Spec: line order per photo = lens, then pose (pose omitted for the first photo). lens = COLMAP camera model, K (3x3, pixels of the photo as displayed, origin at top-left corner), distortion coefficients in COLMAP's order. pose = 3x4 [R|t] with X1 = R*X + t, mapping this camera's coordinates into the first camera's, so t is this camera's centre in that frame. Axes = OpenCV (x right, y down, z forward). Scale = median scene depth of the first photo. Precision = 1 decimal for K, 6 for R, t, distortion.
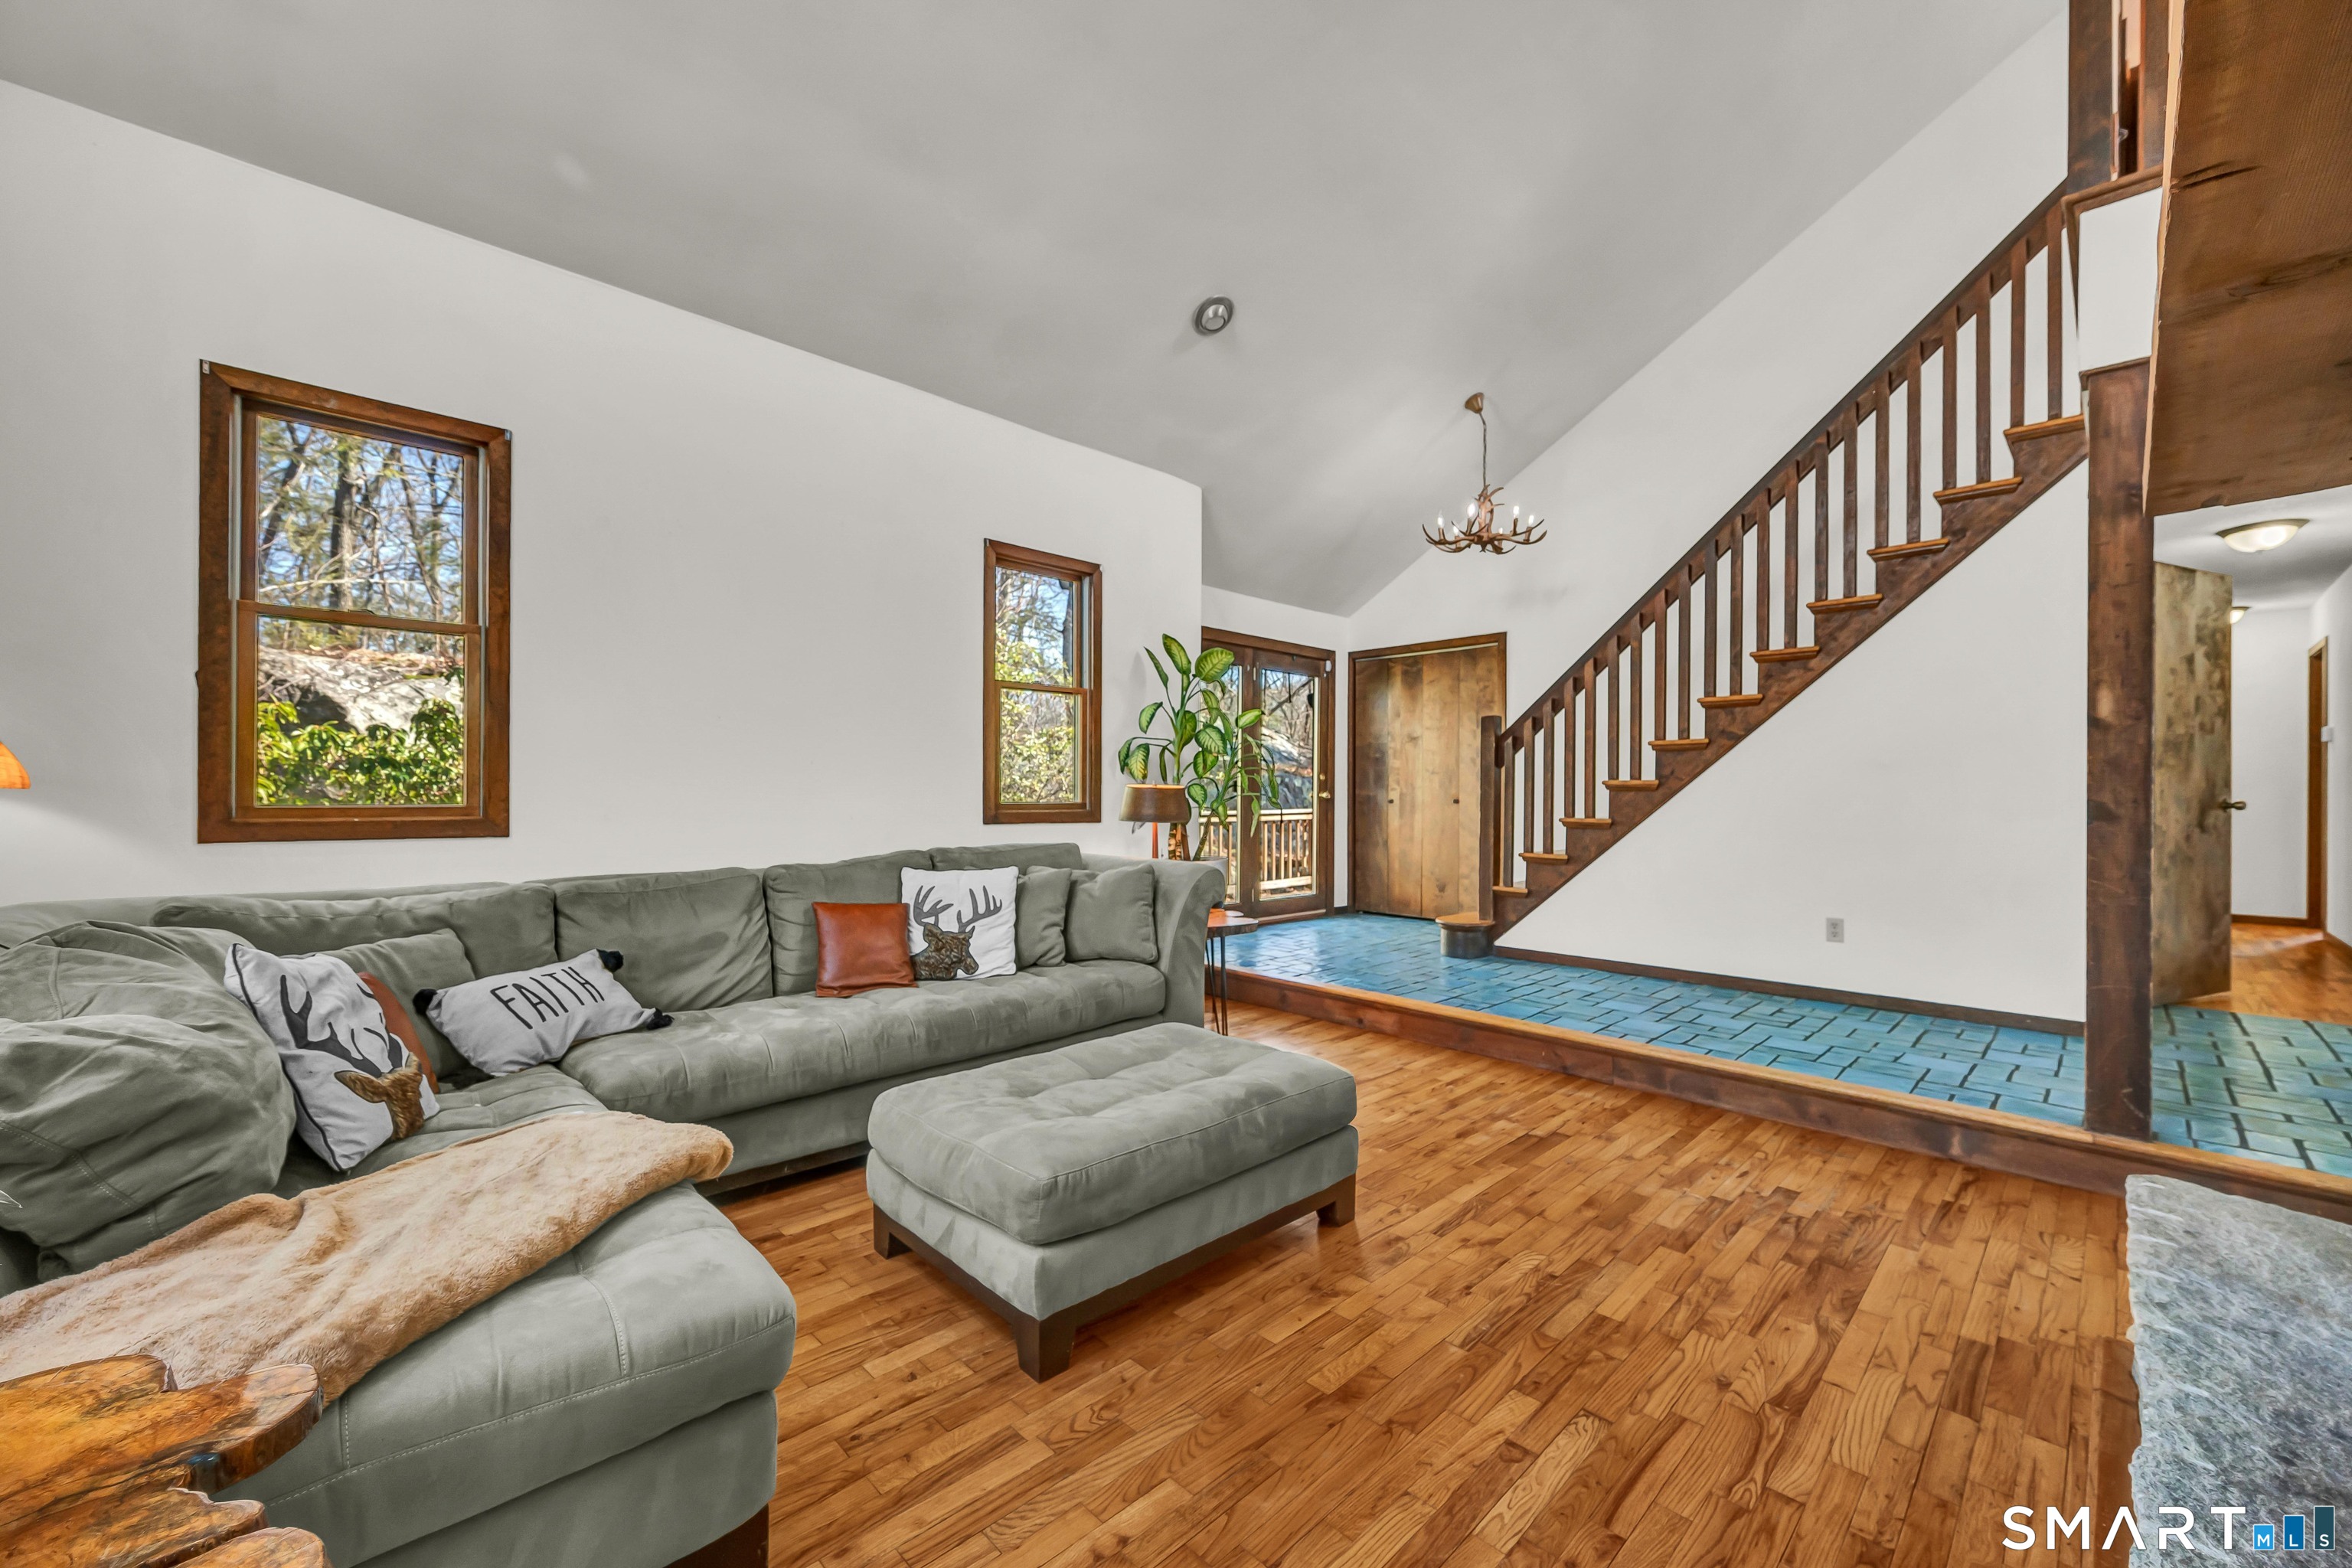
lens RADIAL K [[920.9, 0, 1173.4], [0, 920.9, 784.8], [0, 0, 1]] dist [-0.001178, -0.000241]
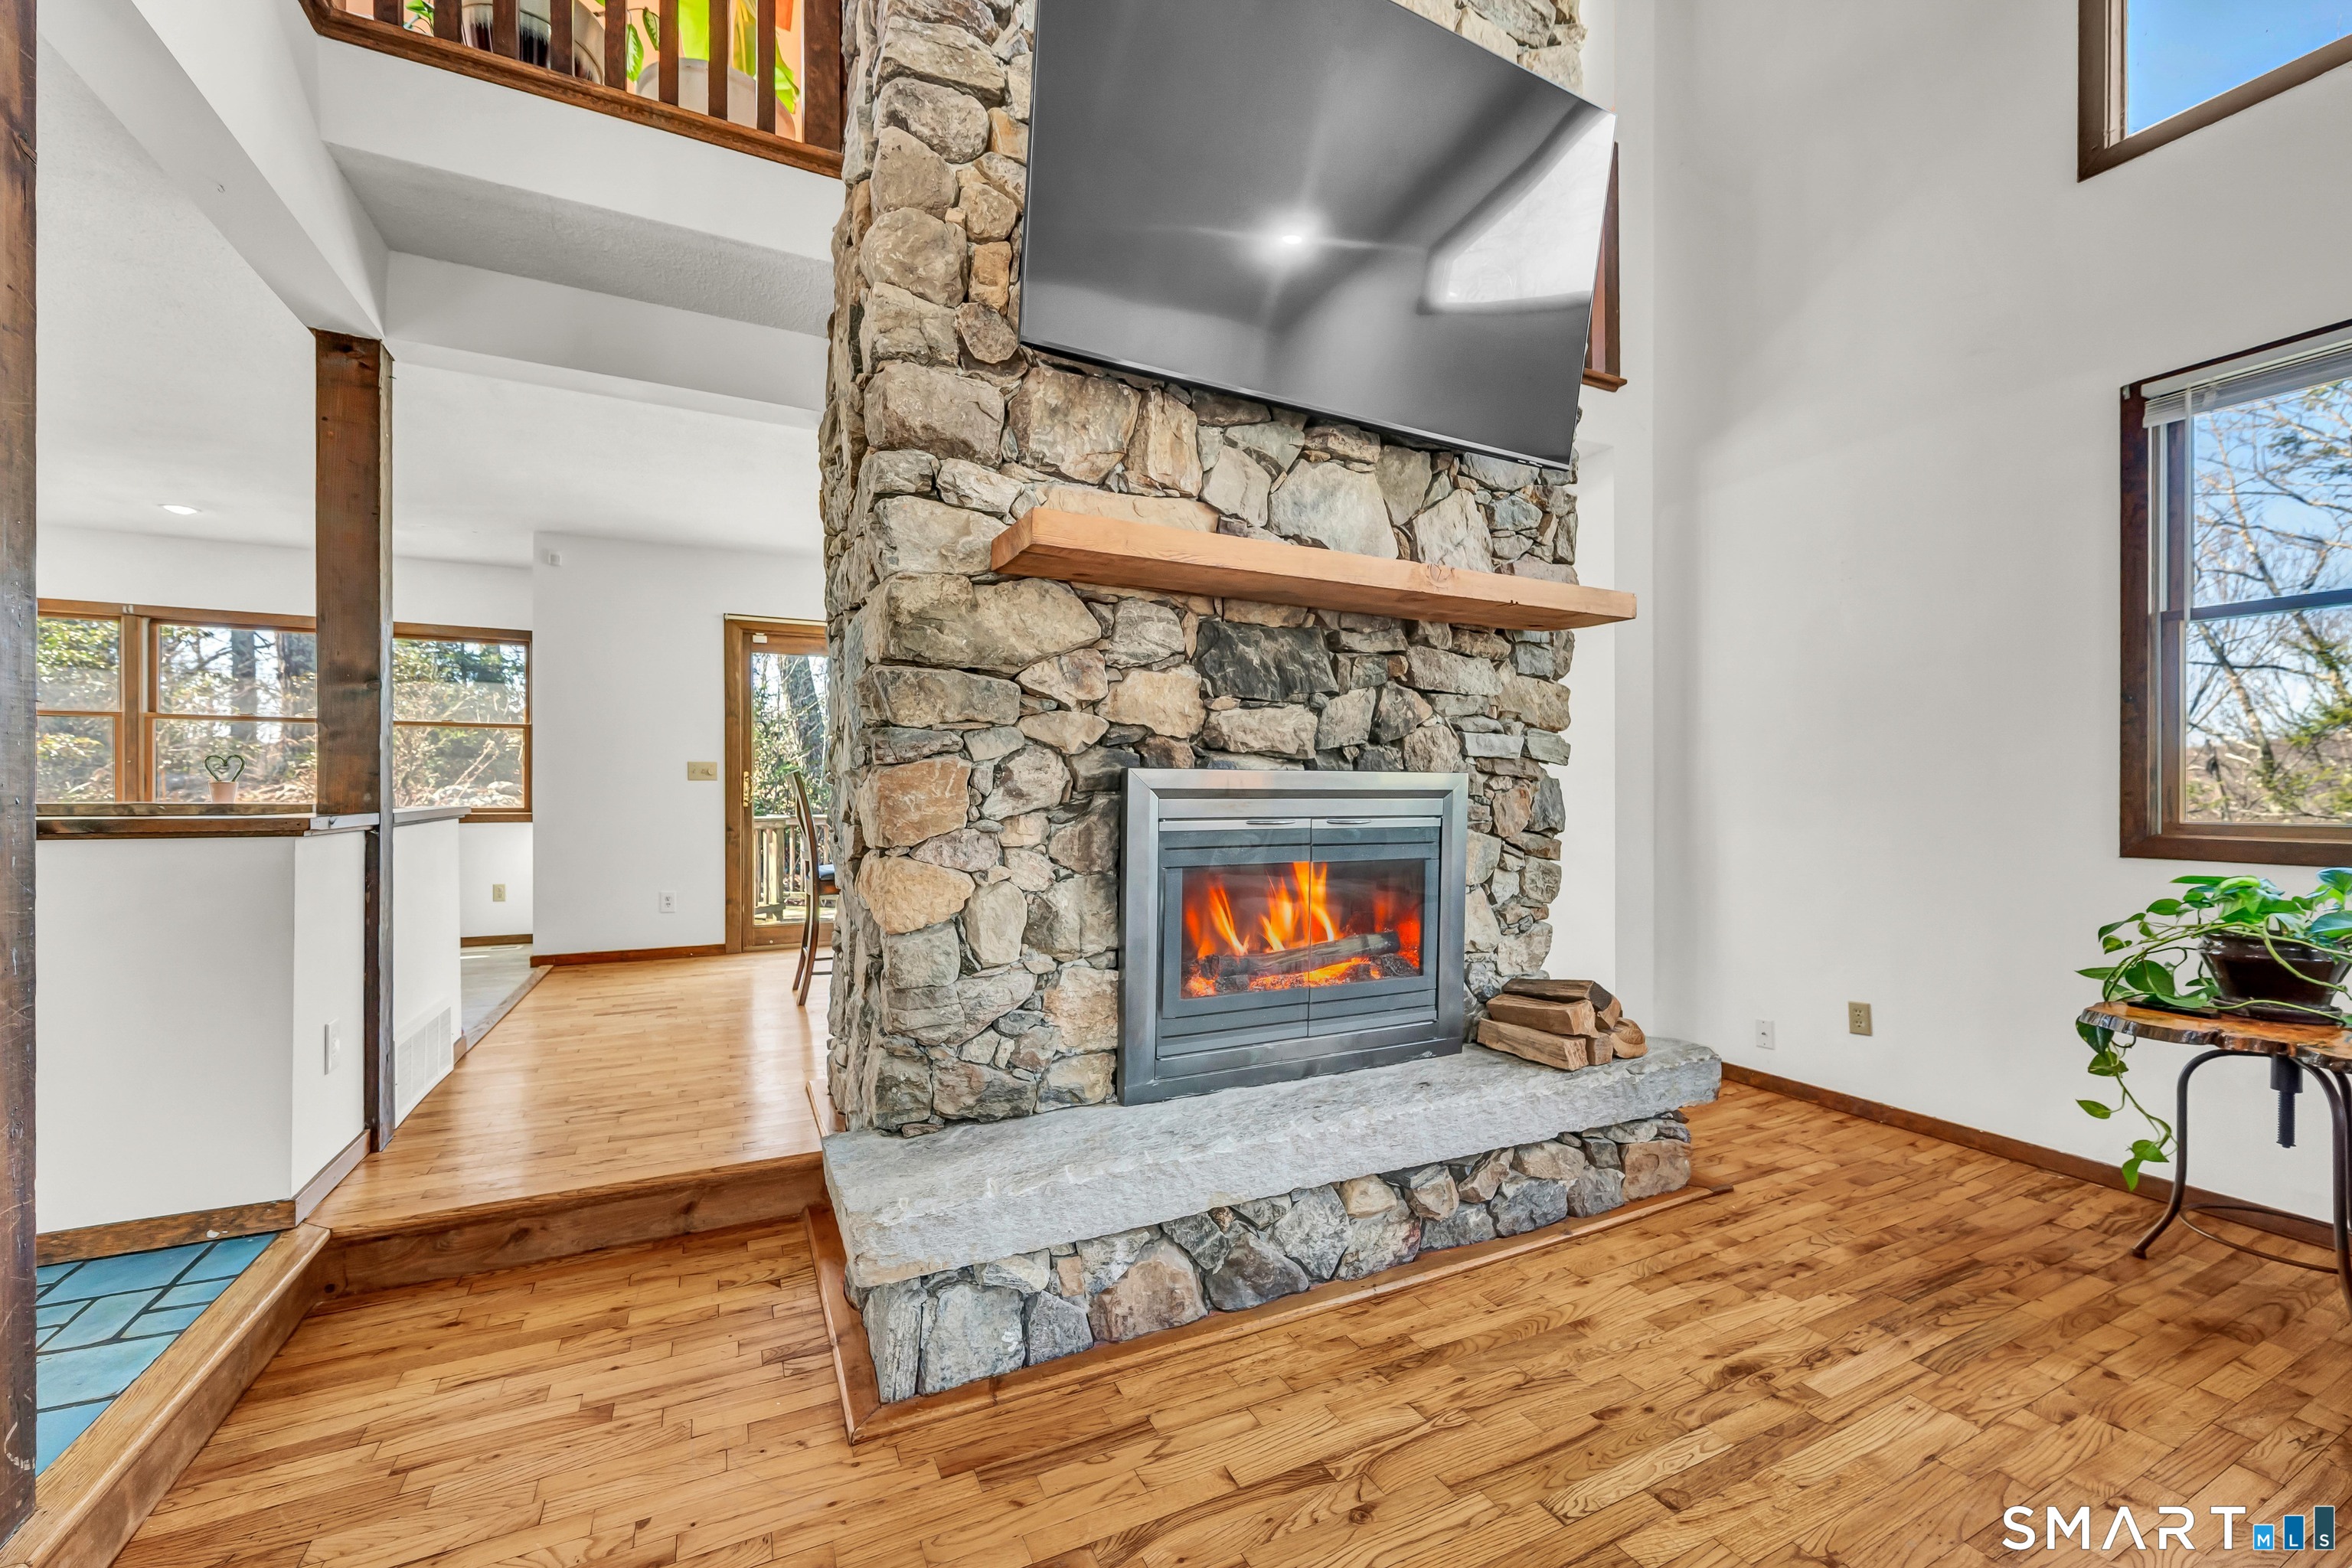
lens RADIAL K [[910.6, 0, 1163.8], [0, 910.6, 795.1], [0, 0, 1]] dist [0.001656, -0.000103]
pose [[-0.946945, -0.006104, 0.321338, 0.352004], [-0.007687, 0.999964, -0.003659, 0.008874], [-0.321304, -0.005935, -0.946958, 1.274903]]
